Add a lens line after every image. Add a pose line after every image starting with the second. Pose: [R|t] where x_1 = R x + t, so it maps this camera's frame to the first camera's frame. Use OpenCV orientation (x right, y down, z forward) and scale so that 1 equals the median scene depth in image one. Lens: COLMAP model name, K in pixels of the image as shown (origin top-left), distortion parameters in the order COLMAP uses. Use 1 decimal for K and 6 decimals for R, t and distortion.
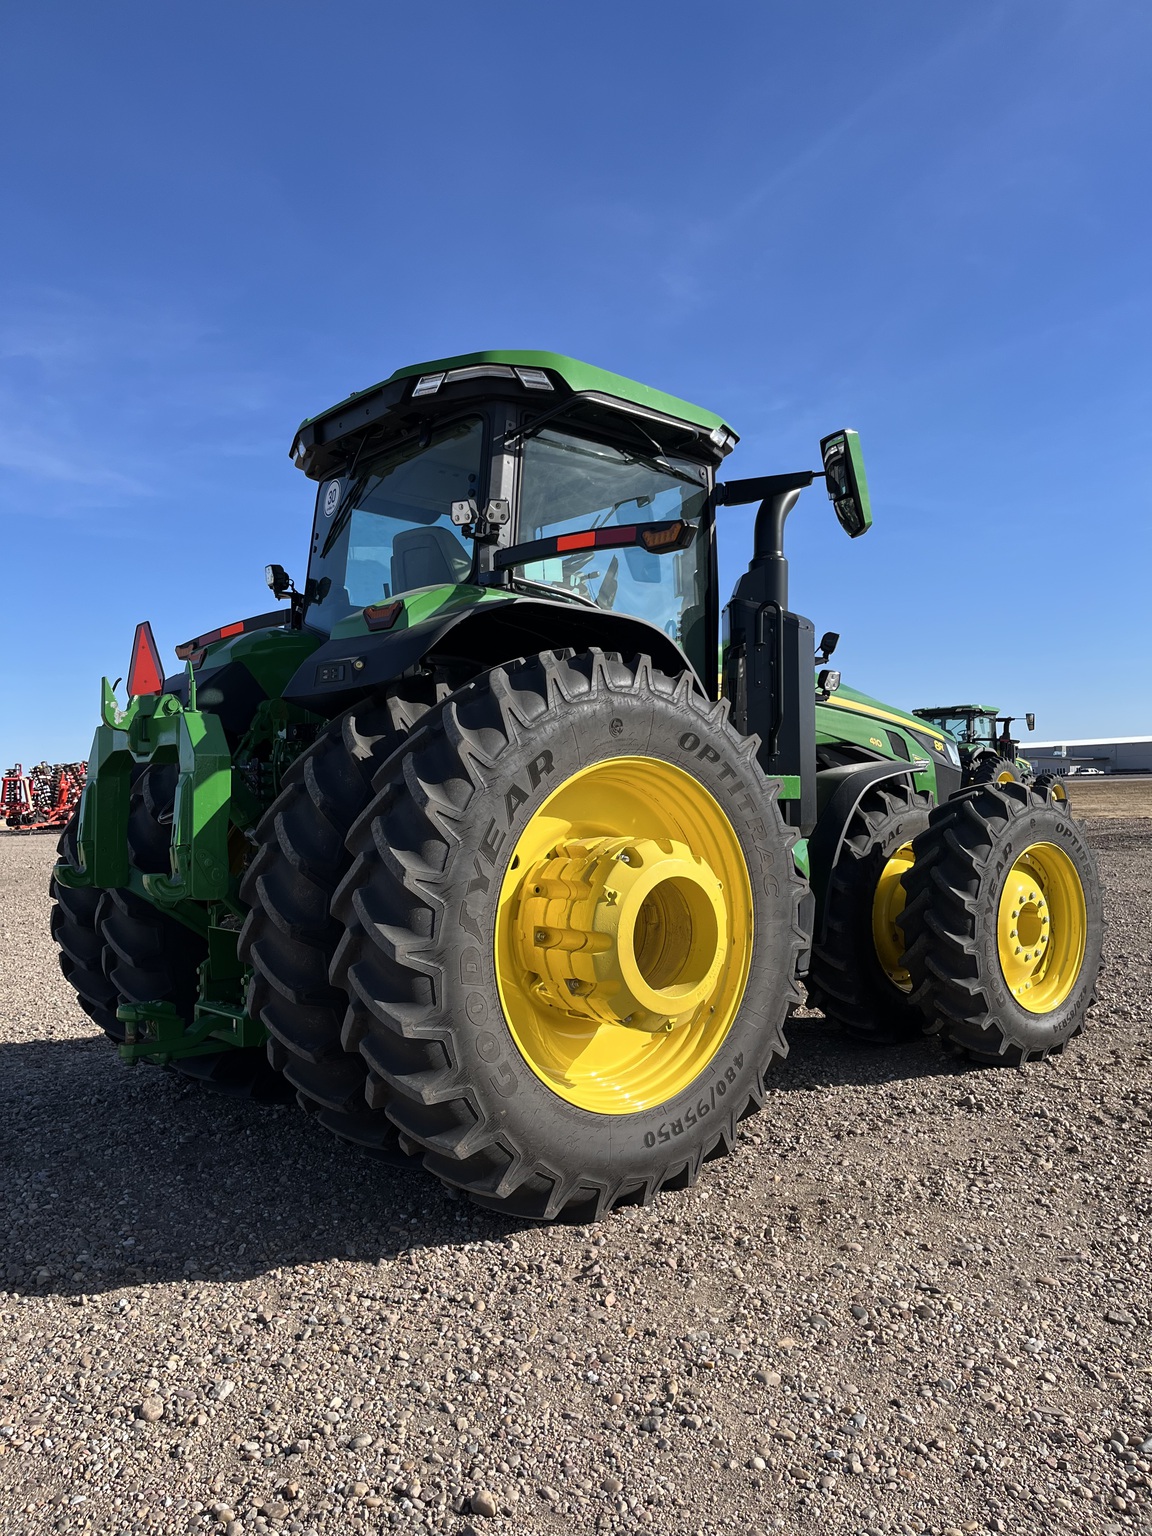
lens RADIAL K [[1164.2, 0, 575.5], [0, 1164.2, 790.7], [0, 0, 1]] dist [0.090872, -0.114907]
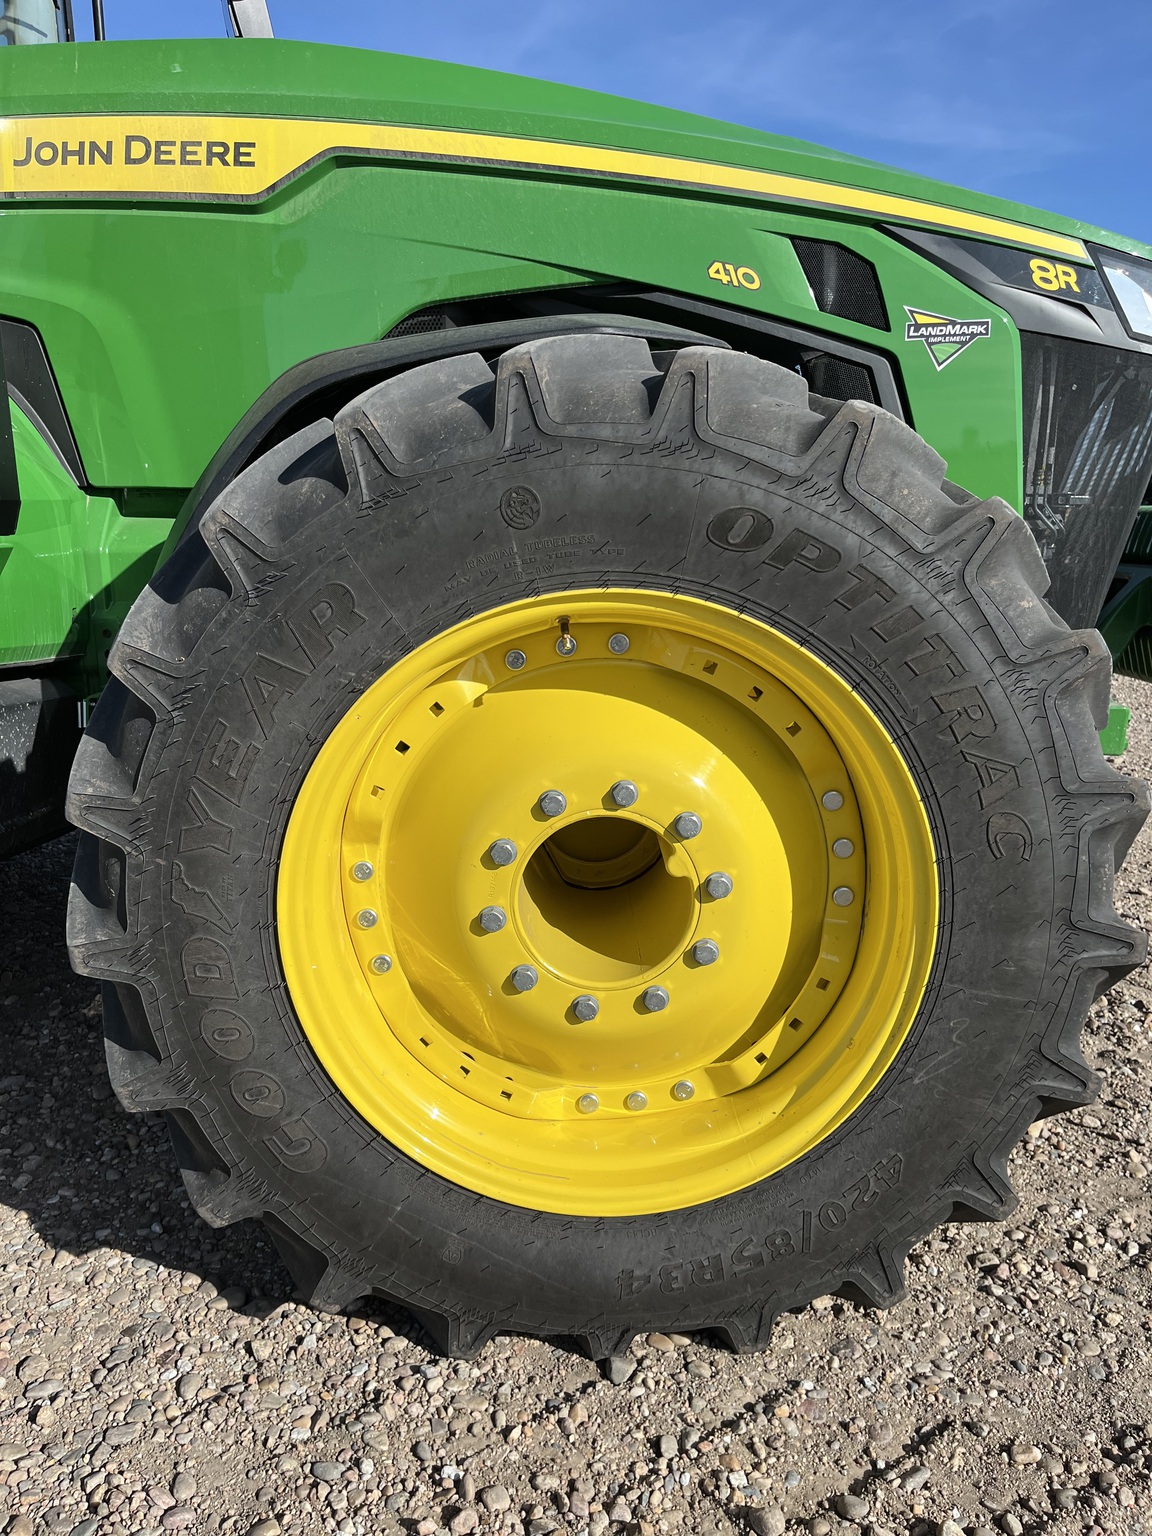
lens RADIAL K [[1156.4, 0, 560.2], [0, 1156.4, 748.6], [0, 0, 1]] dist [0.087292, -0.104762]
pose [[0.770099, 0.142966, -0.621697, 0.787702], [-0.000497, 0.974698, 0.223527, 0.031903], [0.637924, -0.171829, 0.750685, 1.175499]]
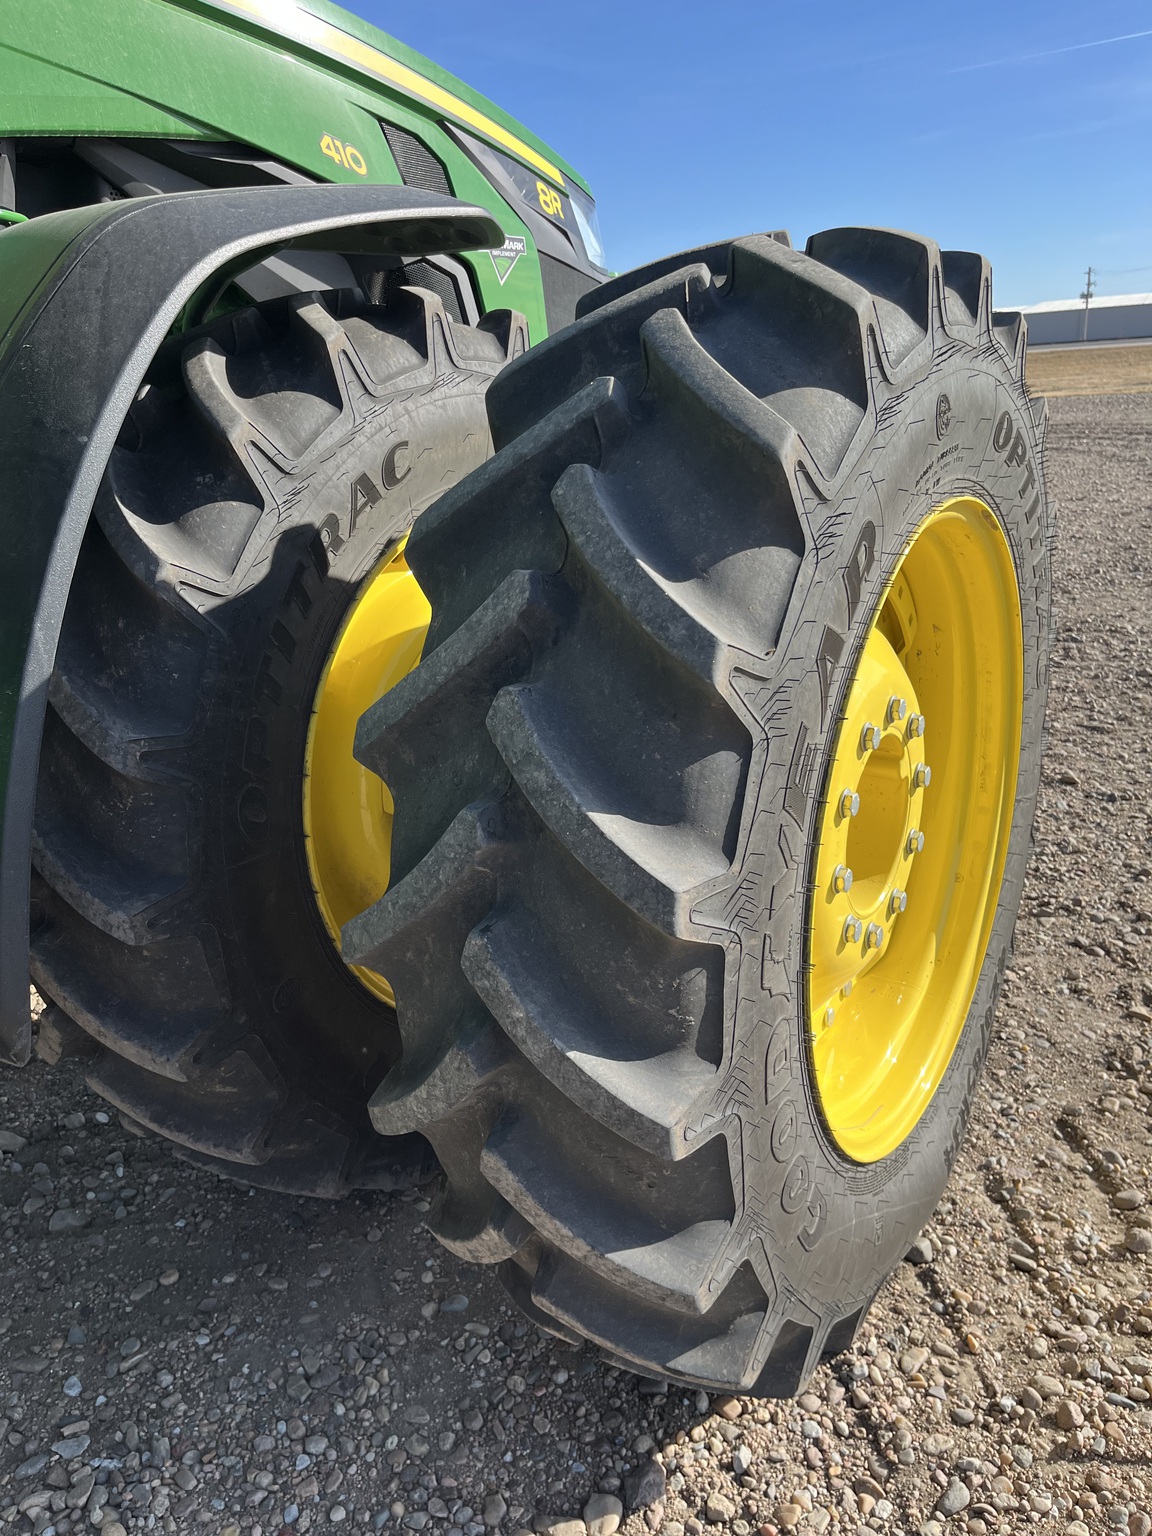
lens RADIAL K [[1165.3, 0, 557.7], [0, 1165.3, 764.7], [0, 0, 1]] dist [0.093865, -0.115032]
pose [[0.960047, -0.111076, 0.256850, 0.367427], [0.030172, 0.953586, 0.299604, 0.031271], [-0.278207, -0.279884, 0.918839, 1.147498]]
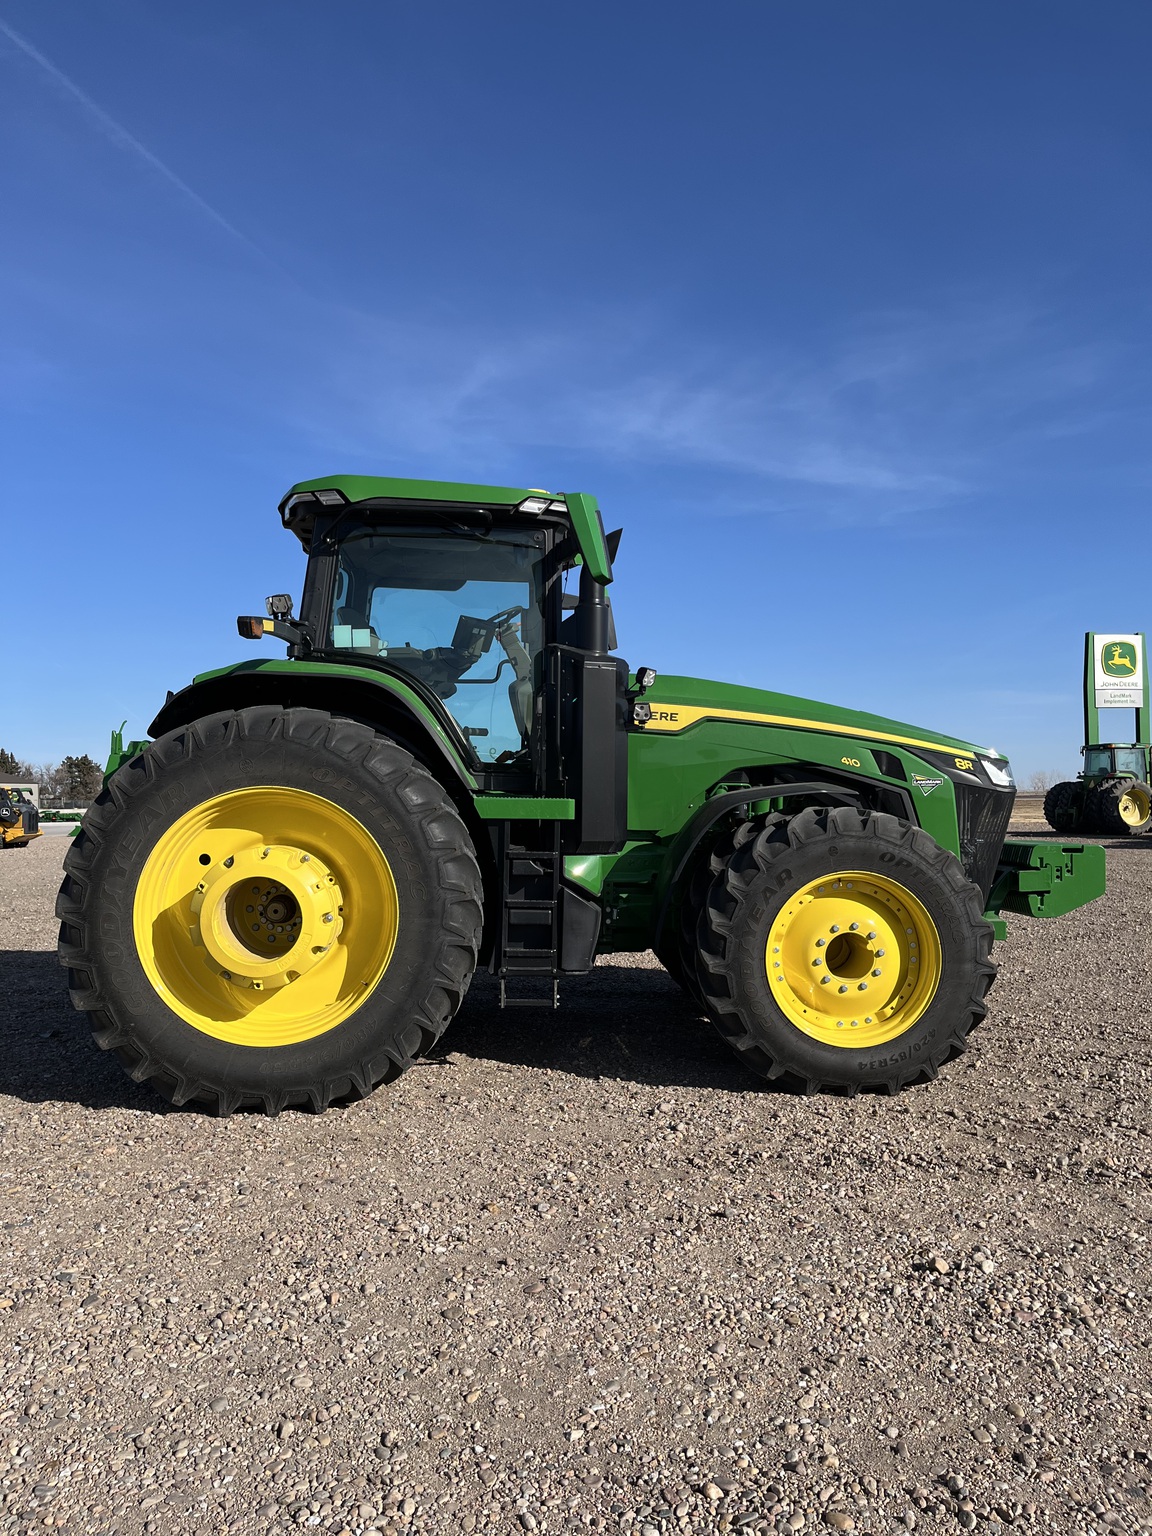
lens RADIAL K [[1132.5, 0, 572.1], [0, 1132.5, 776.1], [0, 0, 1]] dist [0.091580, -0.103493]
pose [[0.787941, 0.015329, -0.615560, 1.147219], [-0.016357, 0.999858, 0.003962, -0.050475], [0.615533, 0.006947, 0.788080, 0.172097]]
